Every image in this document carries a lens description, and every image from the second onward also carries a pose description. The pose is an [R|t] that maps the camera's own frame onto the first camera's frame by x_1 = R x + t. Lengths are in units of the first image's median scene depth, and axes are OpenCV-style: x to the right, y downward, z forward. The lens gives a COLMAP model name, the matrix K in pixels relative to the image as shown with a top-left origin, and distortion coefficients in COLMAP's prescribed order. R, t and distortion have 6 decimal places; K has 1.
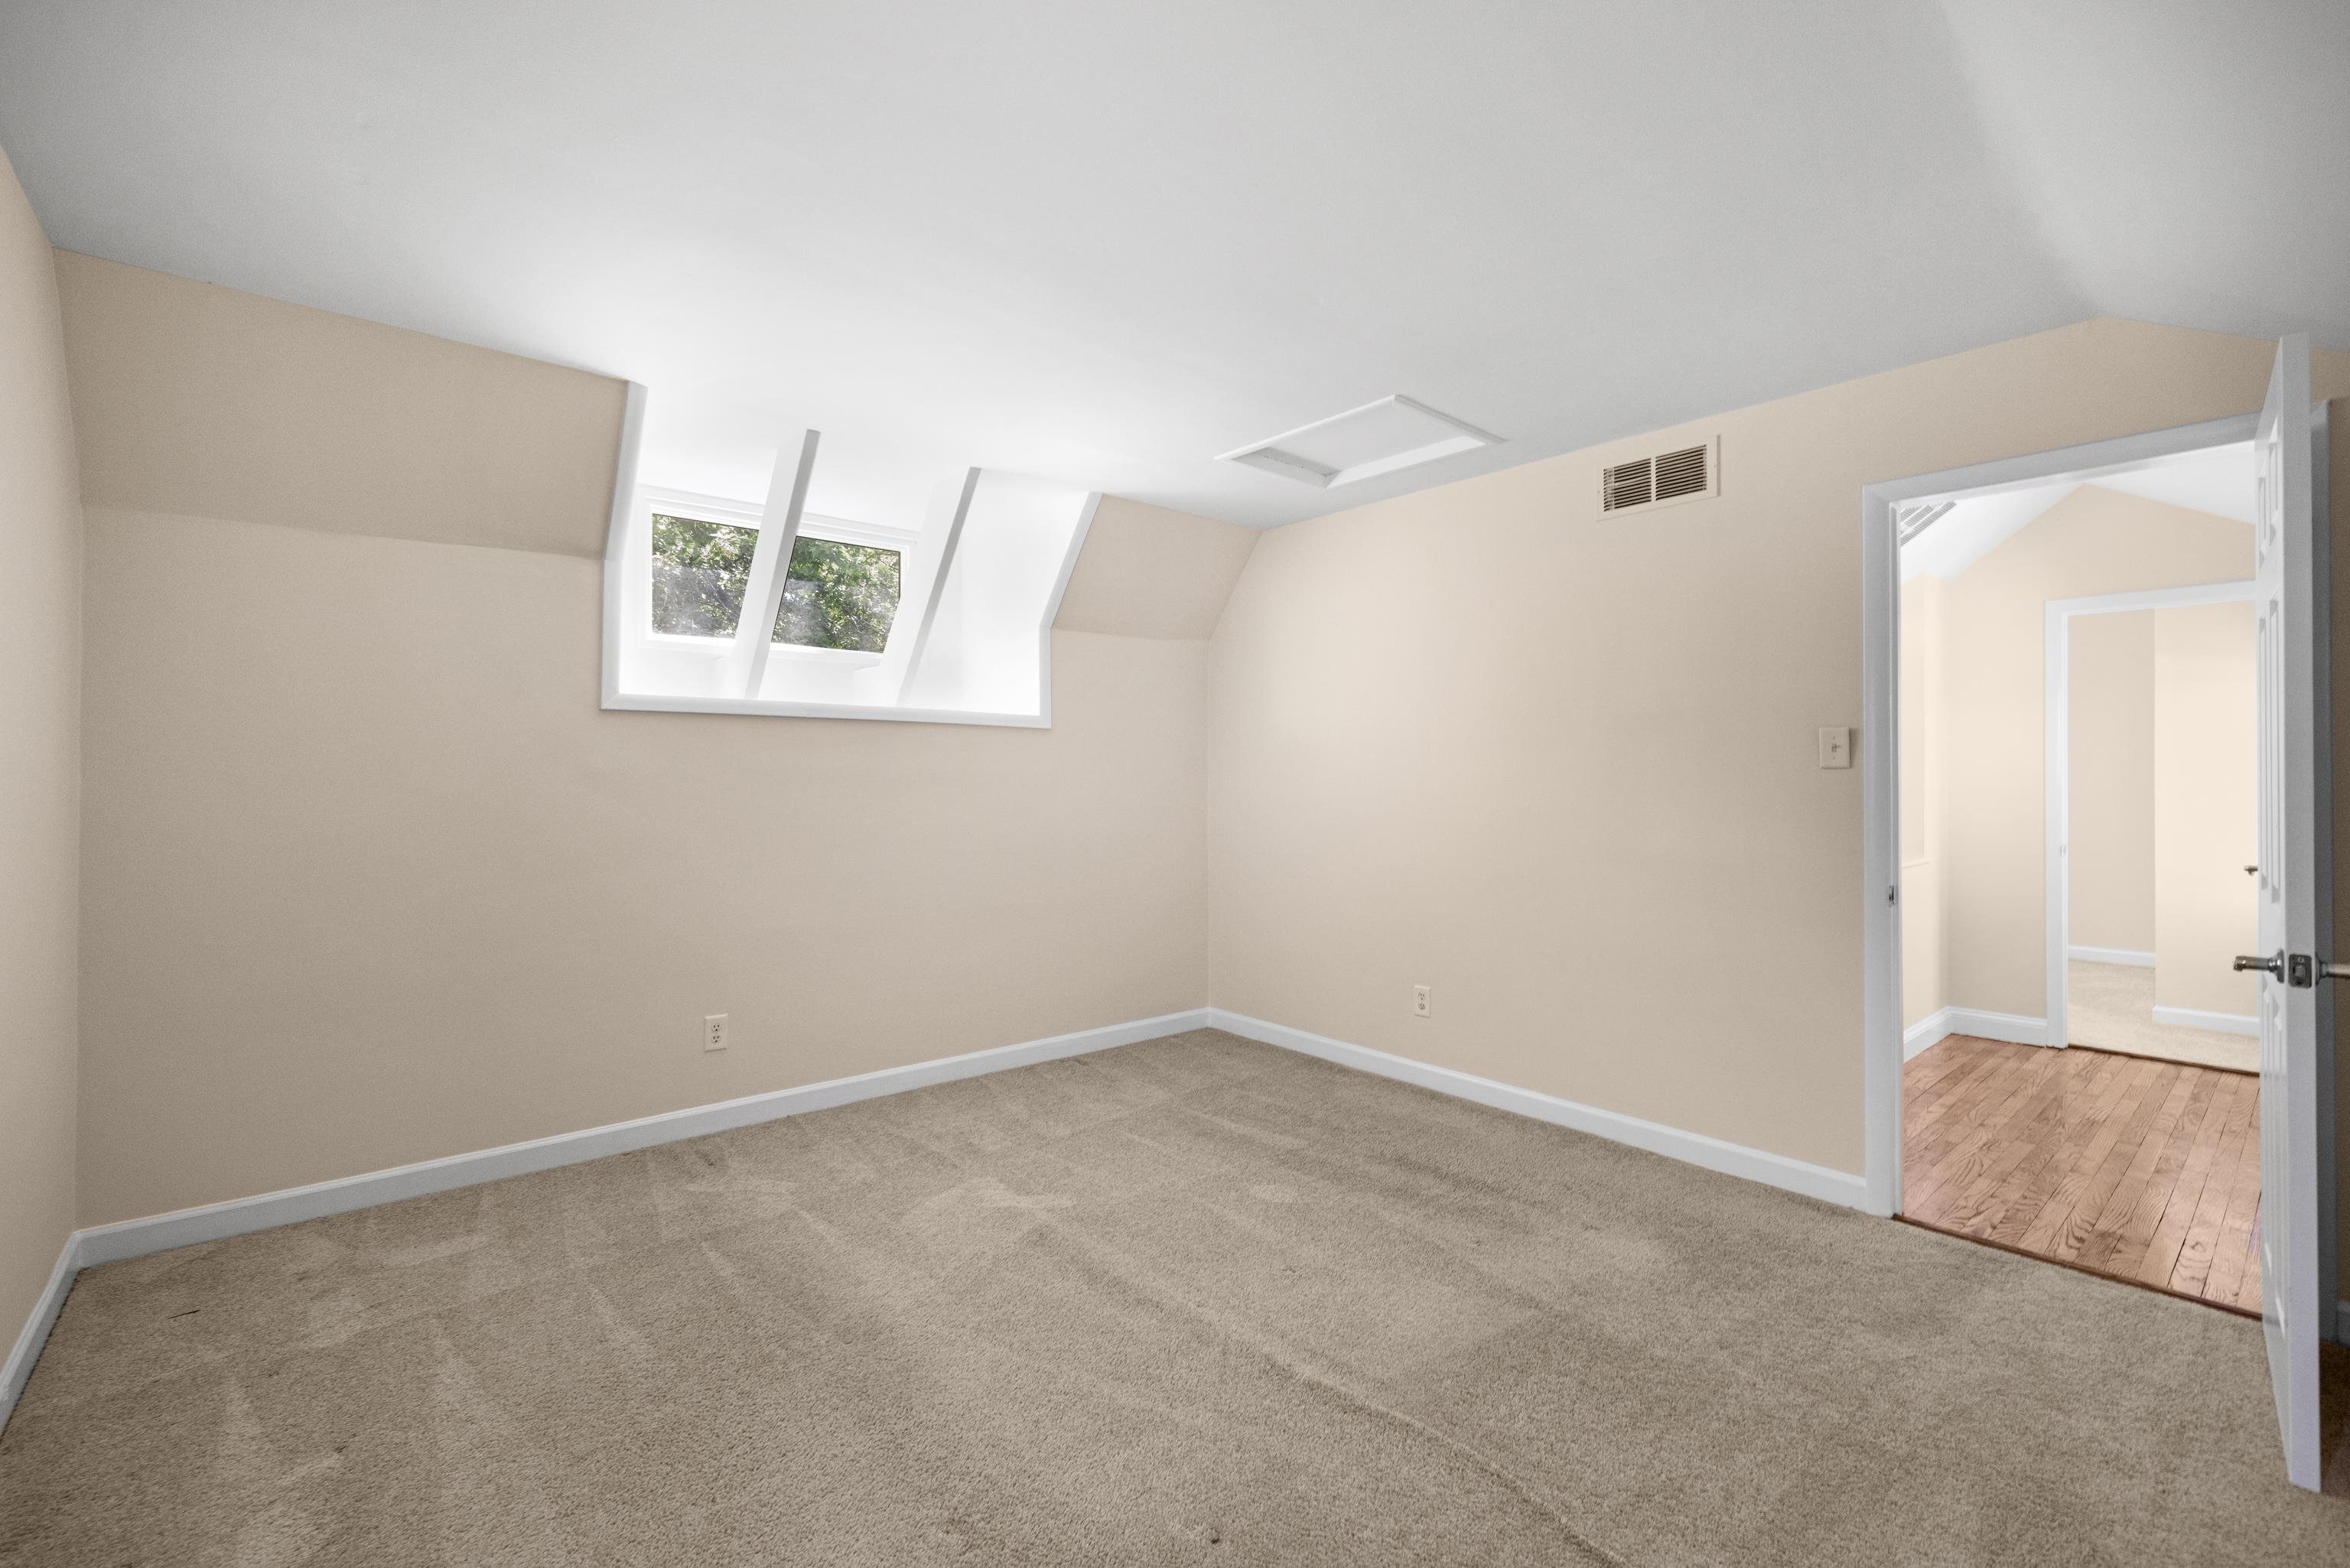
lens RADIAL K [[1017.8, 0, 1175.0], [0, 1017.8, 784.0], [0, 0, 1]] dist [0.000171, -0.000080]
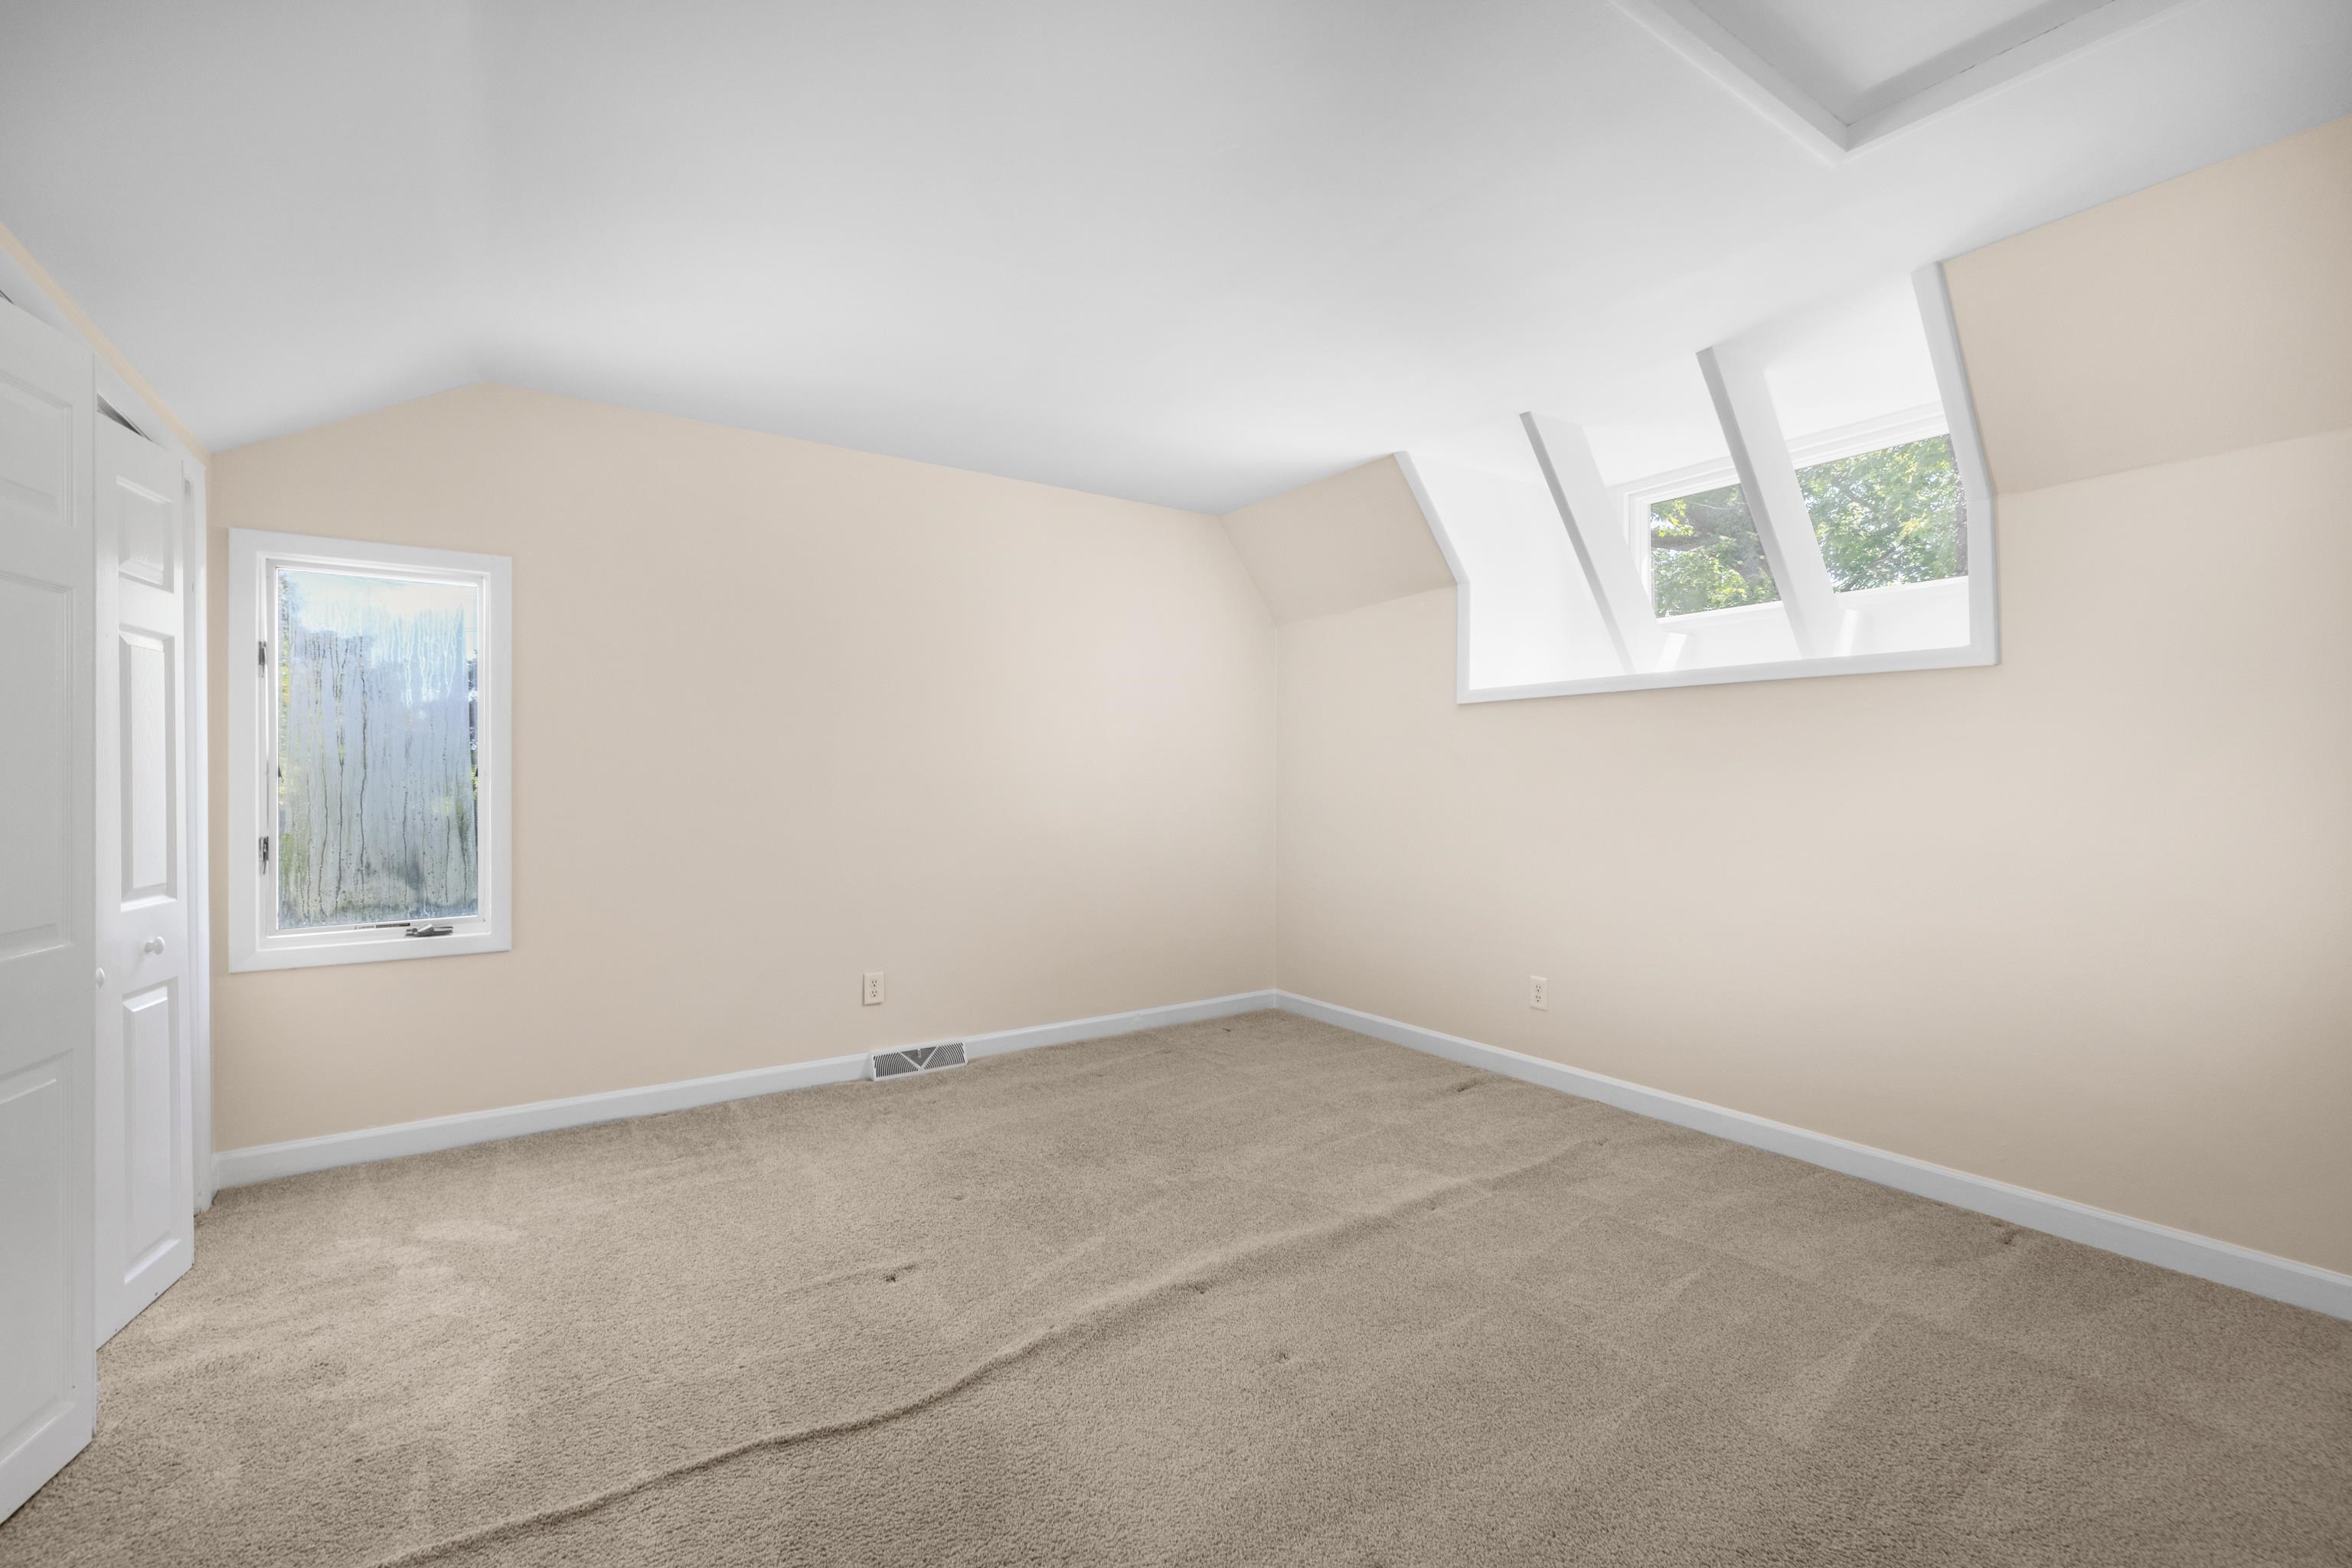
lens RADIAL K [[1018.7, 0, 1176.0], [0, 1018.7, 784.0], [0, 0, 1]] dist [0.000171, -0.000080]
pose [[-0.123676, 0.002552, -0.992319, 0.708357], [-0.003331, 0.999990, 0.002986, 0.022013], [0.992317, 0.003675, -0.123666, 0.794051]]
